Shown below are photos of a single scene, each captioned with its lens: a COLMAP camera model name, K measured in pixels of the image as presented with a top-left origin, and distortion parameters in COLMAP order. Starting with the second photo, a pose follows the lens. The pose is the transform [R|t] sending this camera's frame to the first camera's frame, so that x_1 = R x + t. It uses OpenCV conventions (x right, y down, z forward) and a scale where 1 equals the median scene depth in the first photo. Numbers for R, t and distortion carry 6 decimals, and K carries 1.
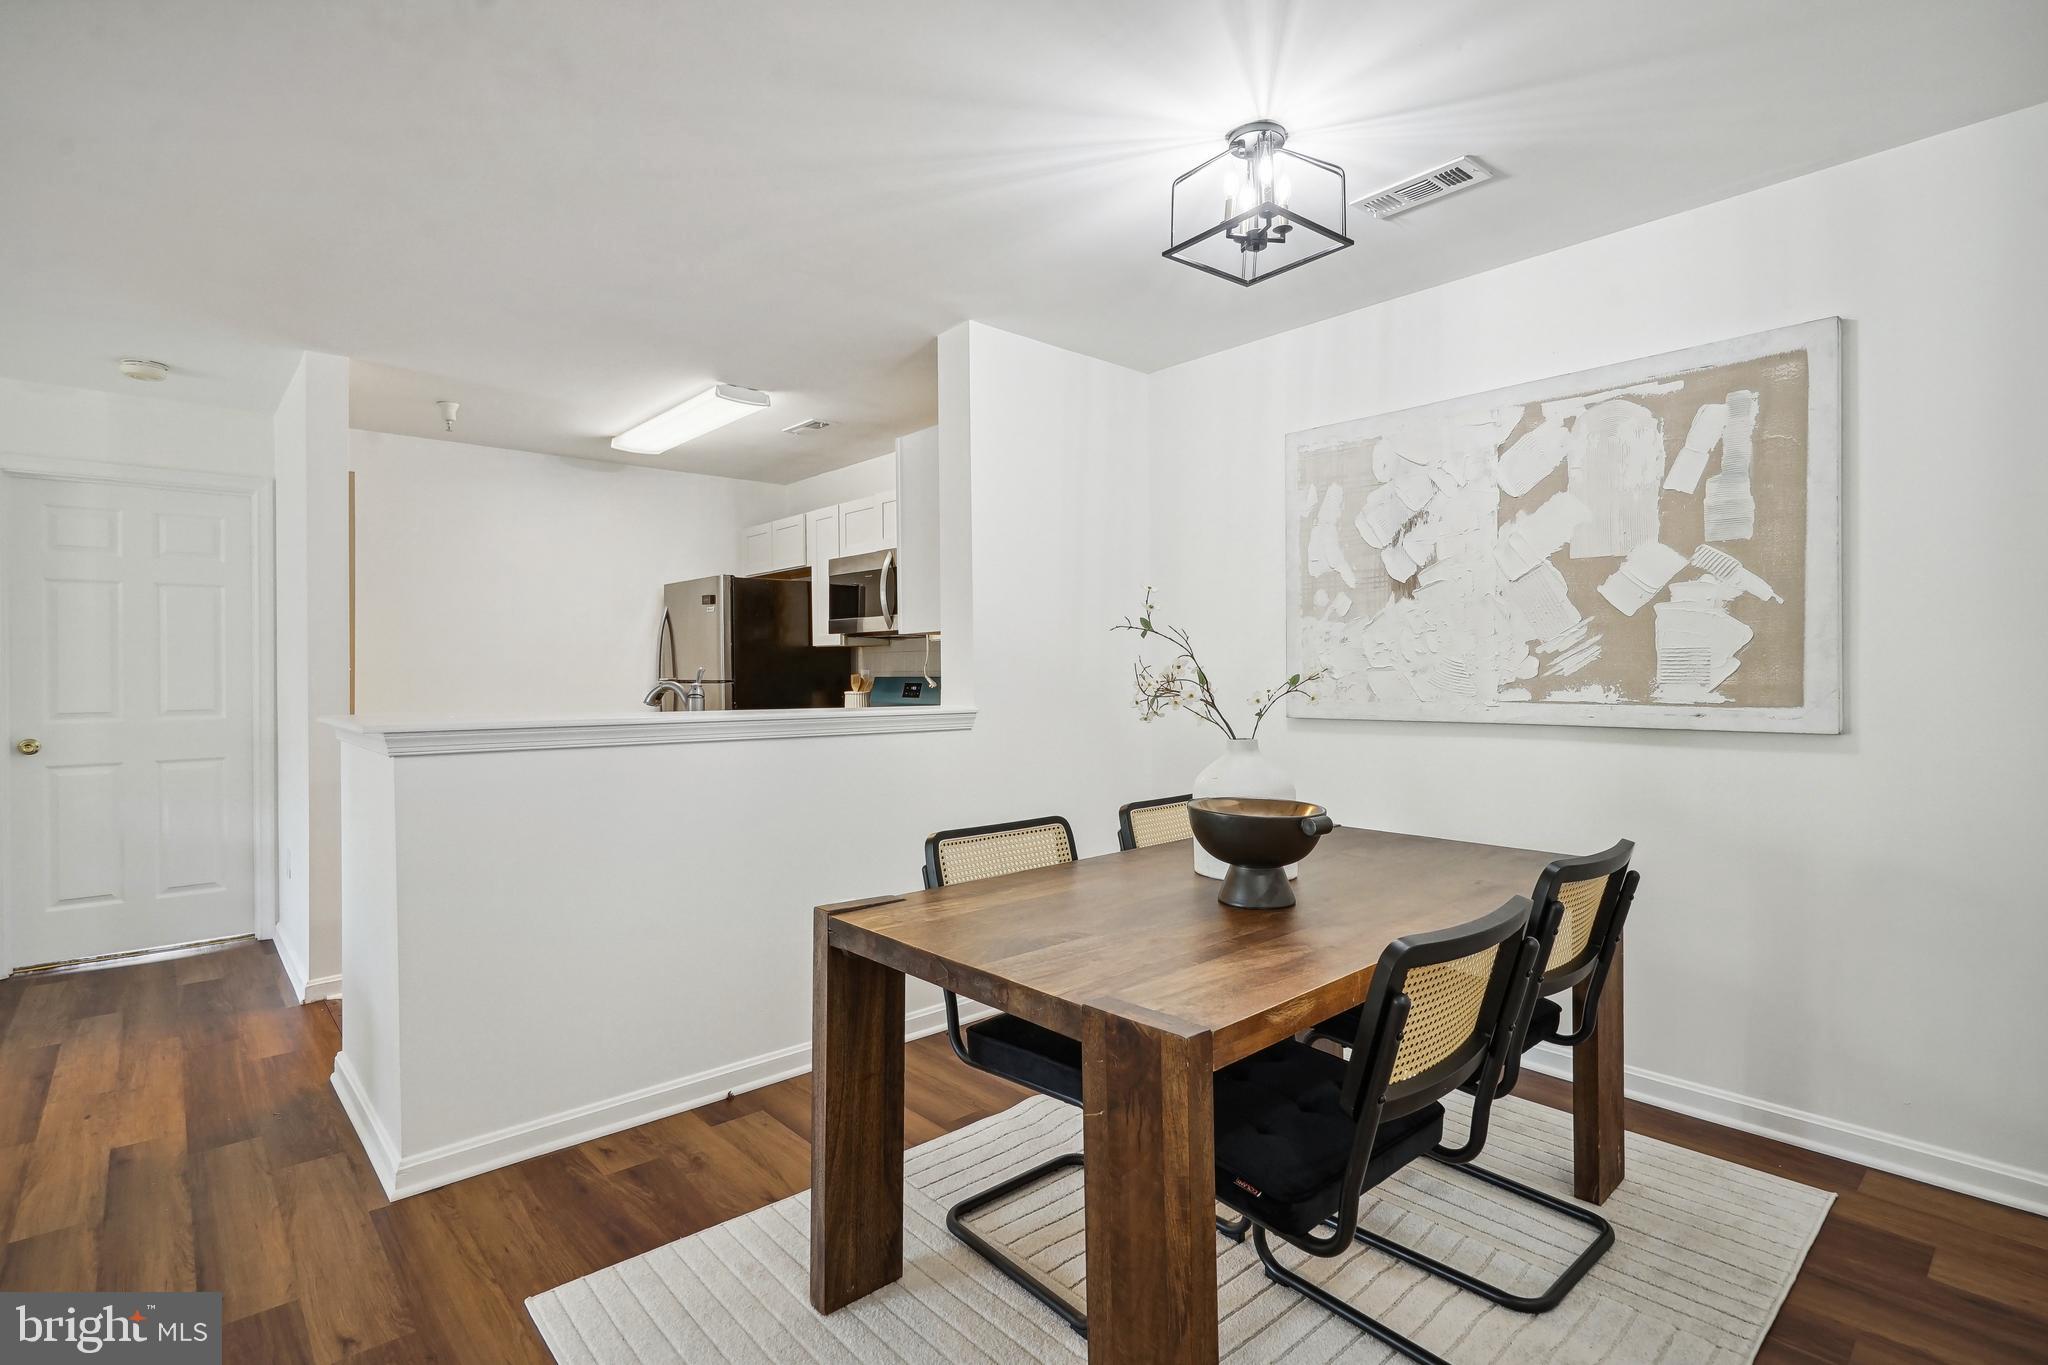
lens RADIAL K [[954.7, 0, 1020.3], [0, 954.7, 680.1], [0, 0, 1]] dist [-0.001068, -0.000196]
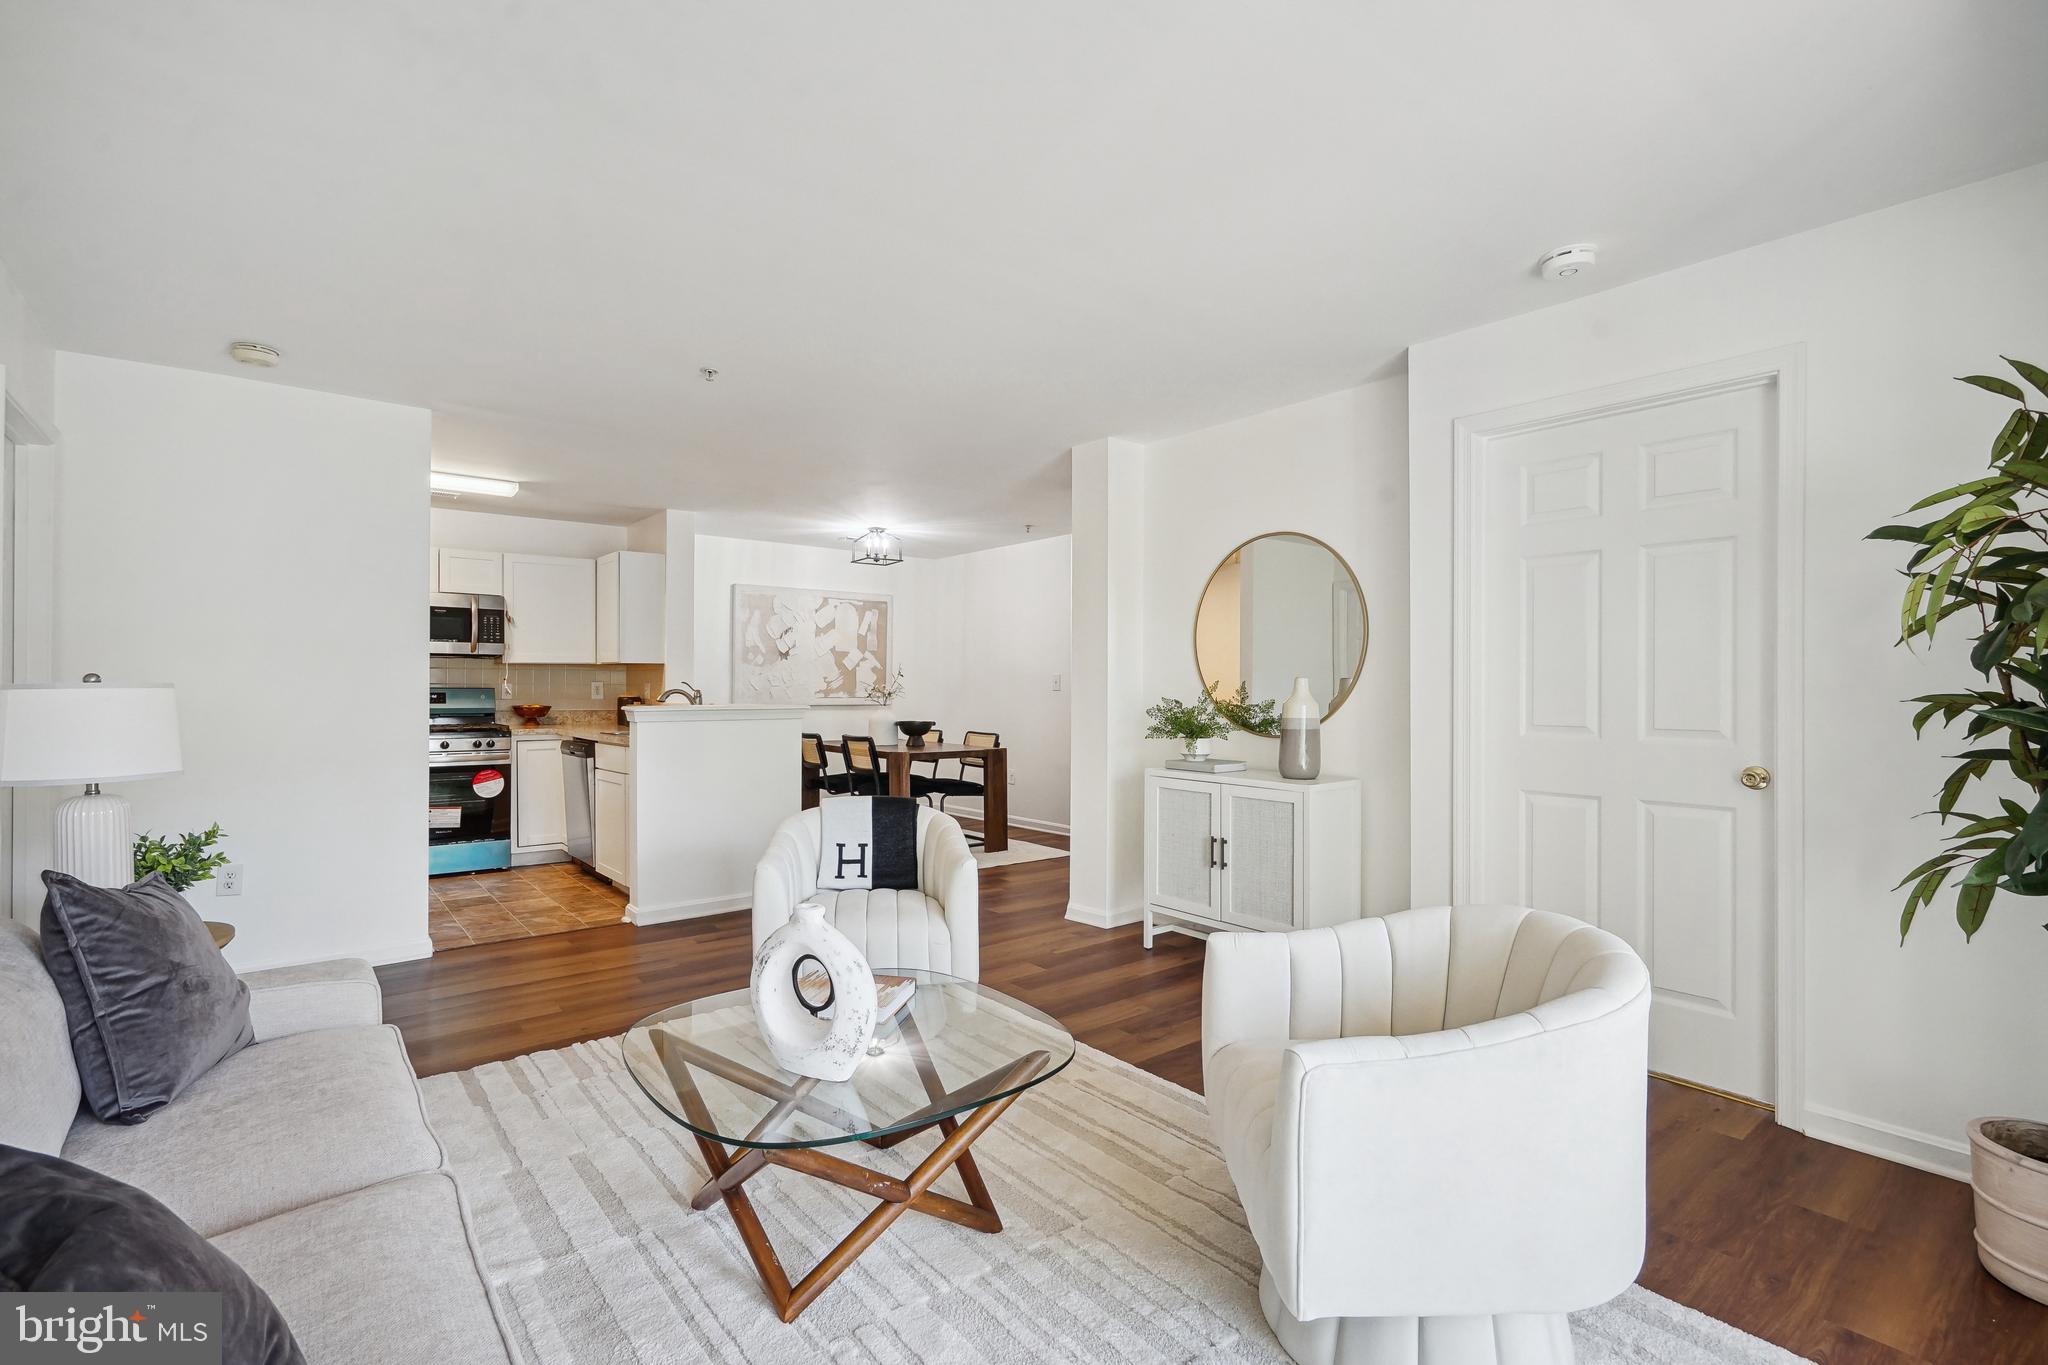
lens RADIAL K [[954.7, 0, 1022.2], [0, 954.7, 685.2], [0, 0, 1]] dist [-0.001068, -0.000196]
pose [[0.048318, 0.005376, 0.998818, -2.548374], [0.001742, 0.999984, -0.005467, 0.001832], [-0.998830, 0.002004, 0.048308, 0.256658]]
